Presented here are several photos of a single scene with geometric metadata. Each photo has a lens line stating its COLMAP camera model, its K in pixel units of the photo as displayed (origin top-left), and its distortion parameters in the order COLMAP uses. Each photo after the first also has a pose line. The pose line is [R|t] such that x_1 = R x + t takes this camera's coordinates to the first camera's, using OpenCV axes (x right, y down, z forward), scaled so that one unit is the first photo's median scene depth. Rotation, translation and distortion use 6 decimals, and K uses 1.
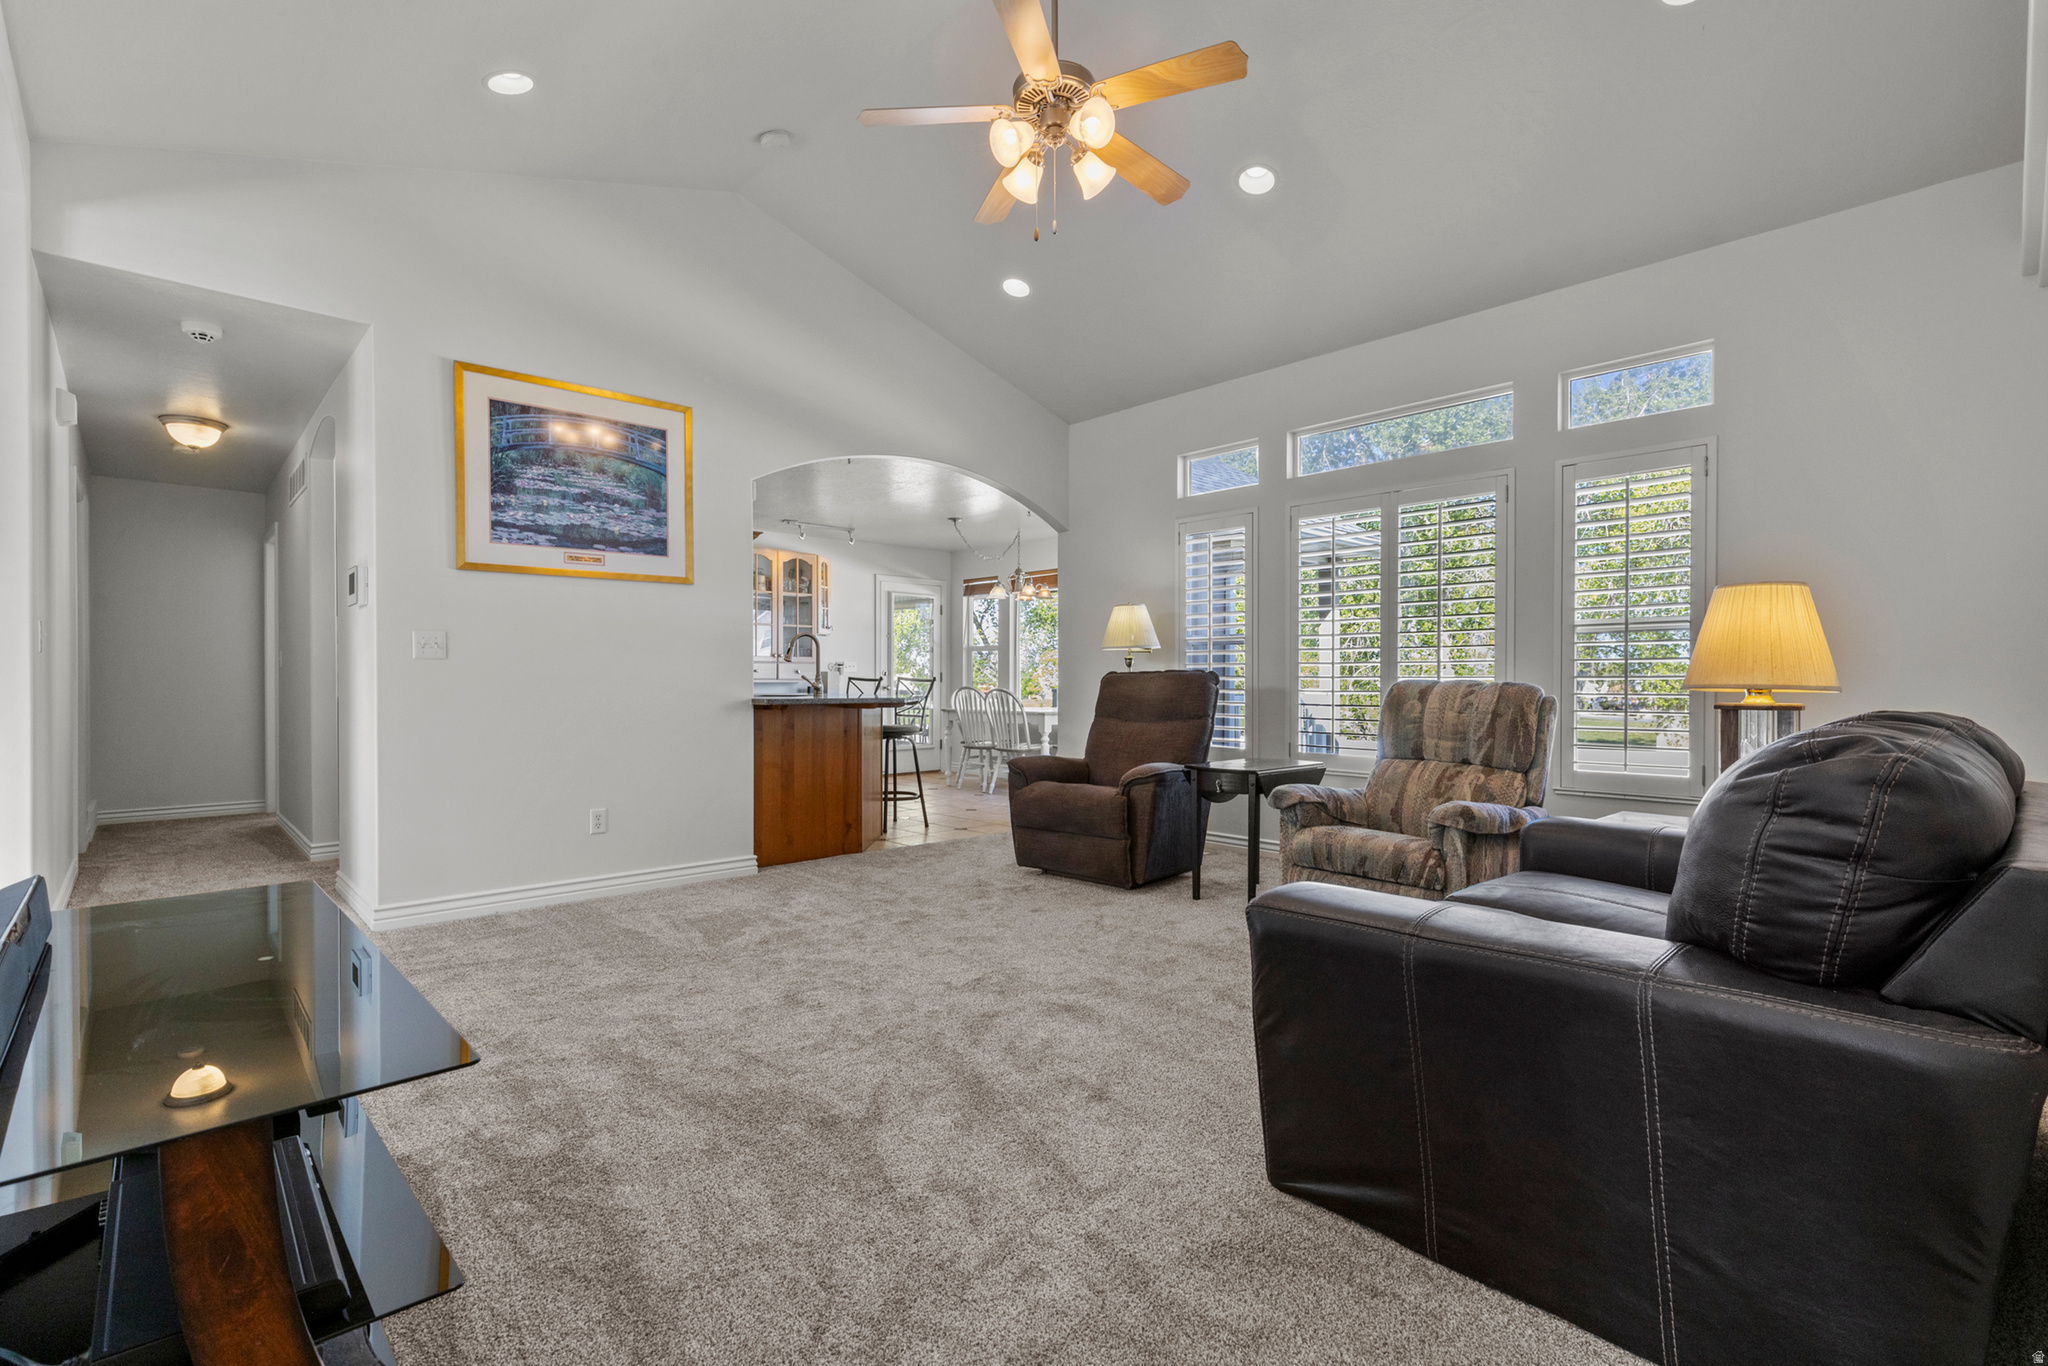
lens RADIAL K [[919.6, 0, 993.3], [0, 919.6, 692.0], [0, 0, 1]] dist [0.031725, -0.000005]
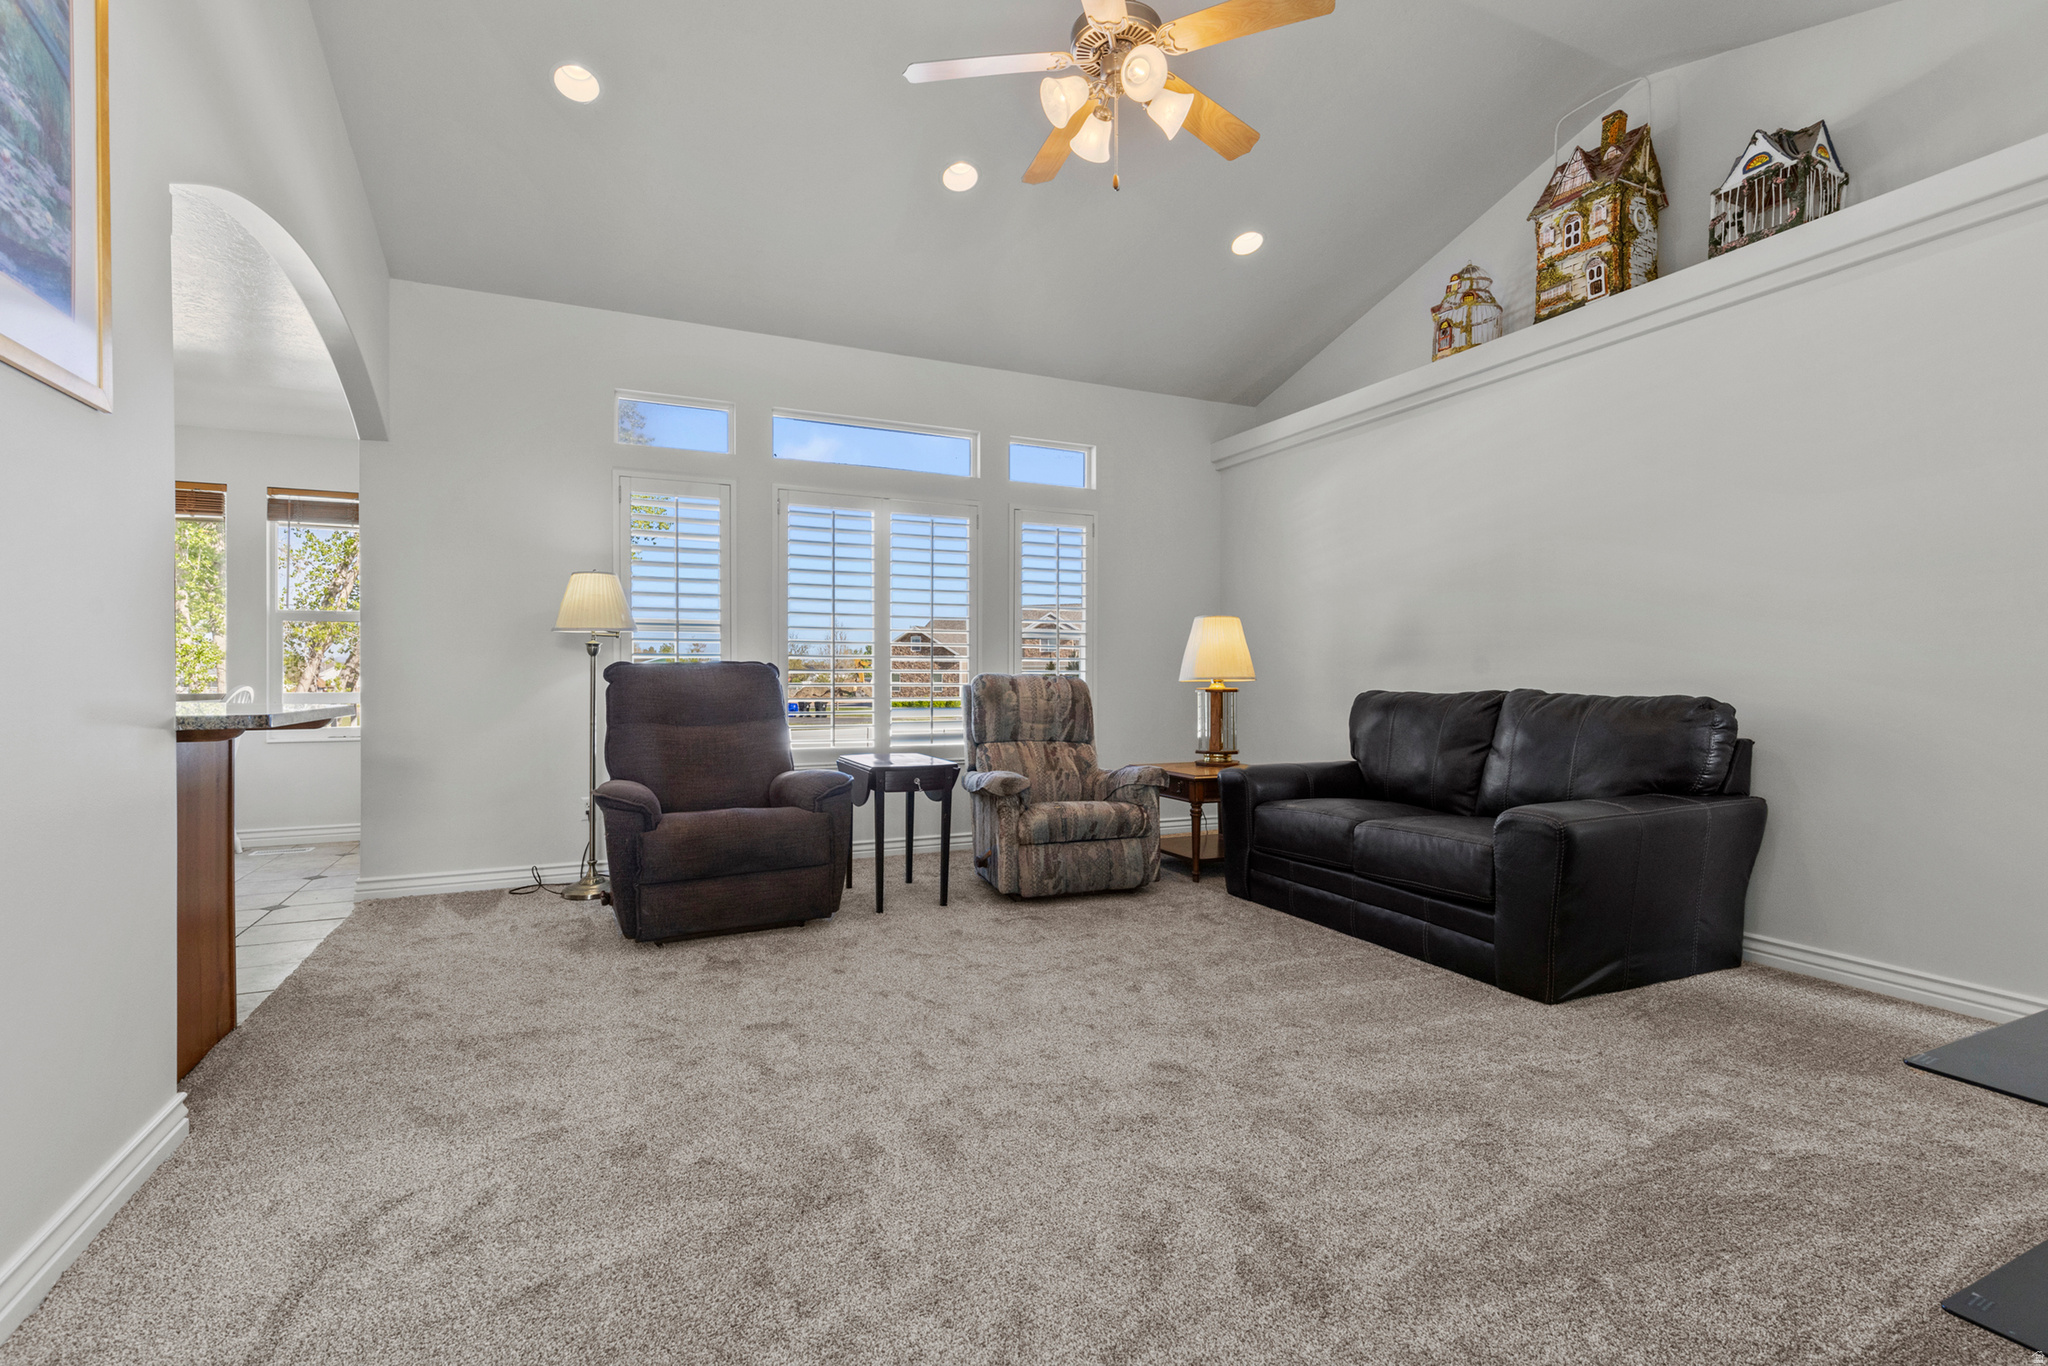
lens RADIAL K [[930.4, 0, 1013.7], [0, 930.4, 685.2], [0, 0, 1]] dist [0.005989, -0.000042]
pose [[0.312730, -0.009065, 0.949799, -0.626108], [0.010917, 0.999923, 0.005949, -0.005179], [-0.949779, 0.008509, 0.312805, 0.595065]]
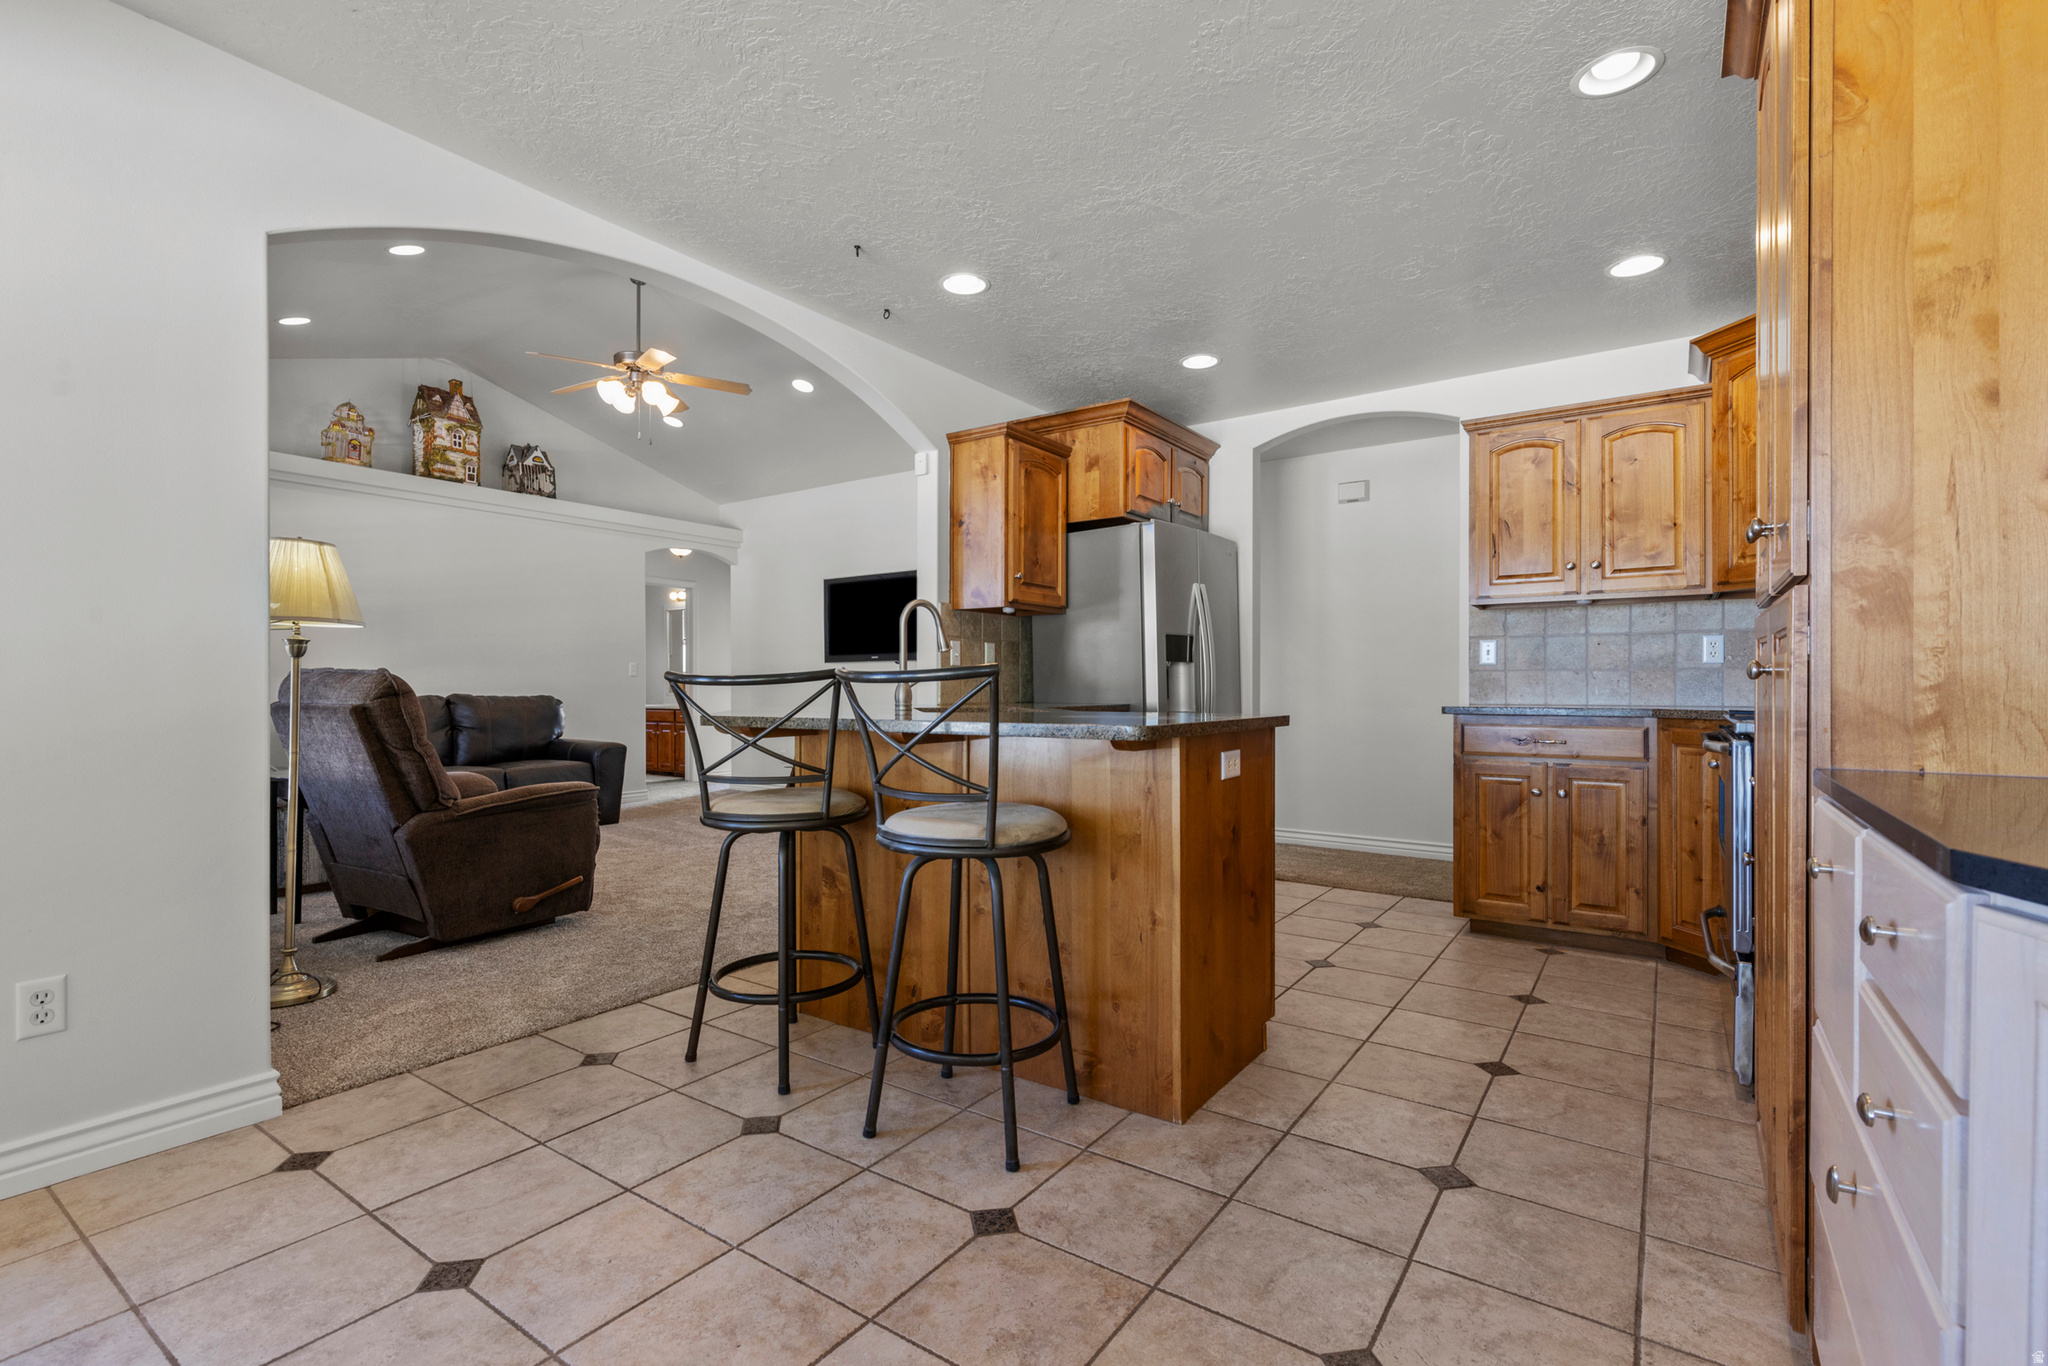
lens RADIAL K [[930.4, 0, 1013.7], [0, 930.4, 685.2], [0, 0, 1]] dist [0.005989, -0.000042]
pose [[-0.977683, 0.000569, -0.210086, -0.189833], [-0.001461, 0.999954, 0.009508, -0.021551], [0.210082, 0.009602, -0.977637, 2.199159]]
